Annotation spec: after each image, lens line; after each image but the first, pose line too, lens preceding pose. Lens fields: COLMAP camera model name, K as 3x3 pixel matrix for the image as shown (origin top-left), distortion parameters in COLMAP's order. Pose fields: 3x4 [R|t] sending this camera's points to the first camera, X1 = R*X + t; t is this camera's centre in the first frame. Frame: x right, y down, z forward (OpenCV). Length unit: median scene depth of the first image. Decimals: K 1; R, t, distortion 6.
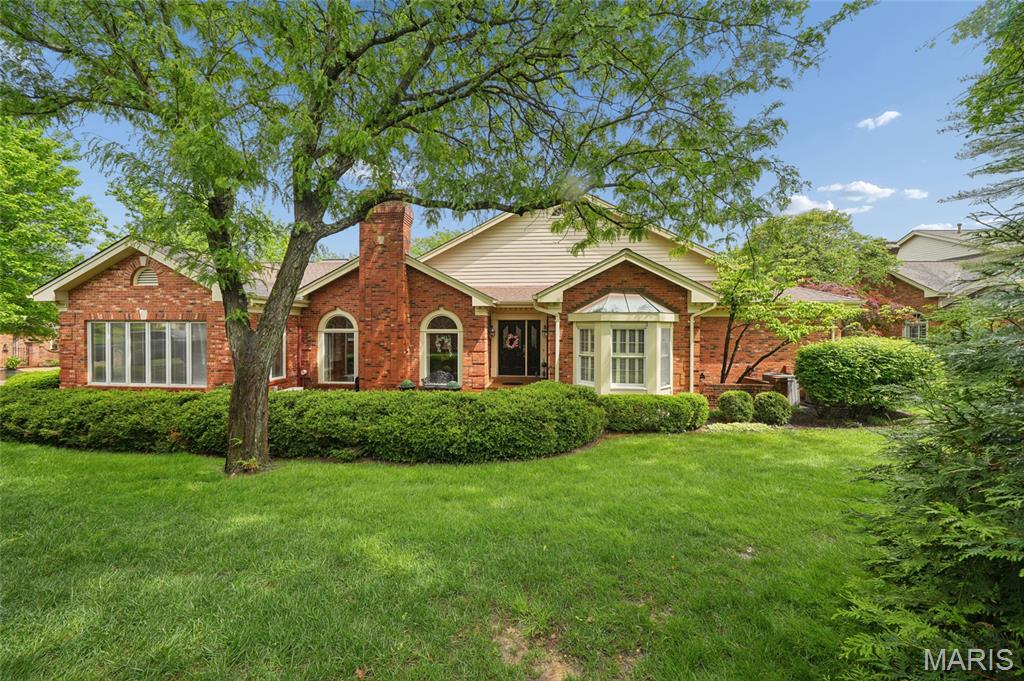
lens RADIAL K [[355.4, 0, 512.0], [0, 355.4, 340.5], [0, 0, 1]] dist [0.000027, 0.000002]
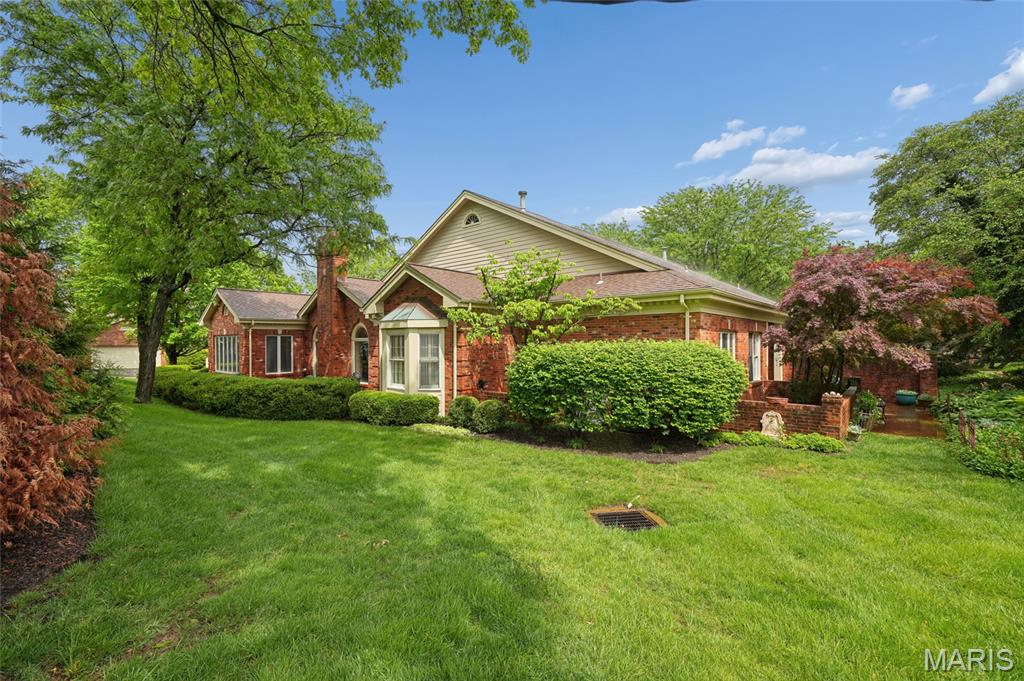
lens RADIAL K [[430.8, 0, 512.0], [0, 430.8, 340.5], [0, 0, 1]] dist [-0.000304, -0.000074]
pose [[0.822145, -0.017872, -0.568997, 1.355701], [0.012402, 0.999832, -0.013484, 0.007131], [0.569142, 0.004029, 0.822229, 0.081111]]
